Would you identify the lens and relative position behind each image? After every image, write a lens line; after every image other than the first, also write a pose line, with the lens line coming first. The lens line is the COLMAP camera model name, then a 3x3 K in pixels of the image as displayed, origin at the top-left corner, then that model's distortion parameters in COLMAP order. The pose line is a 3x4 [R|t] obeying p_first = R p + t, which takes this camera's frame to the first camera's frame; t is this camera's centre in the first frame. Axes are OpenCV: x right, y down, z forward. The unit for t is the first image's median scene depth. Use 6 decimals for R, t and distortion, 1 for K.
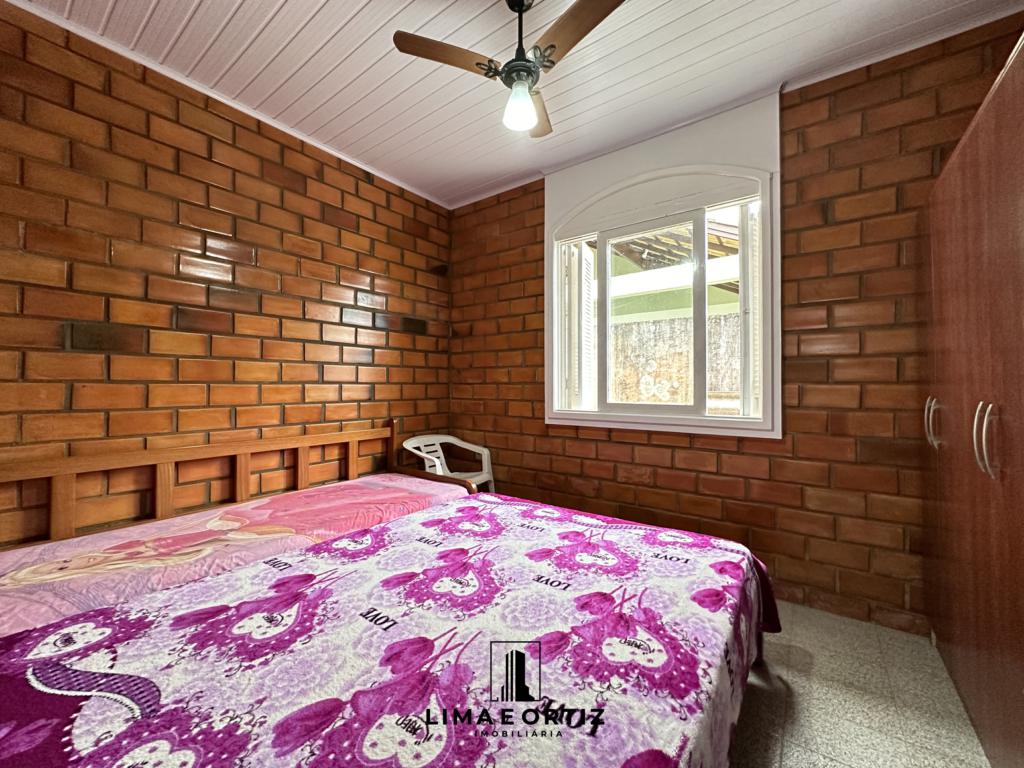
lens RADIAL K [[410.2, 0, 513.3], [0, 410.2, 382.6], [0, 0, 1]] dist [-0.000784, 0.000626]
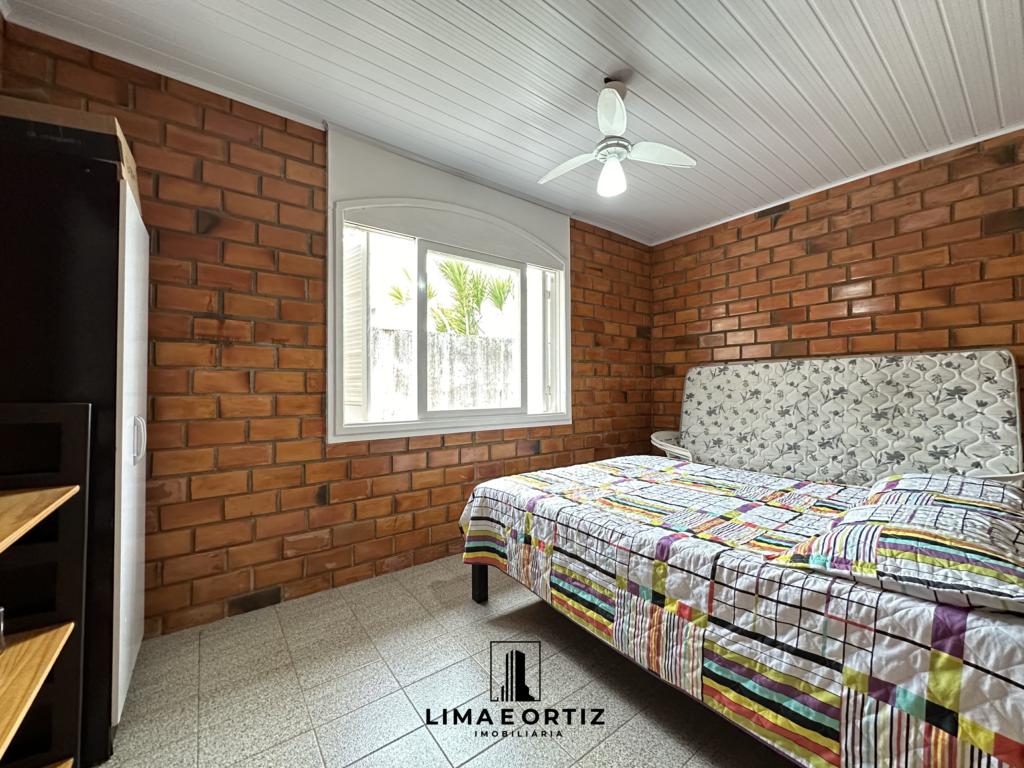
lens RADIAL K [[410.2, 0, 513.3], [0, 410.2, 382.6], [0, 0, 1]] dist [-0.000784, 0.000626]
pose [[0.274540, 0.012720, 0.961491, -0.849901], [-0.001710, 0.999917, -0.012740, -0.009670], [-0.961574, 0.001854, 0.274539, 0.652390]]
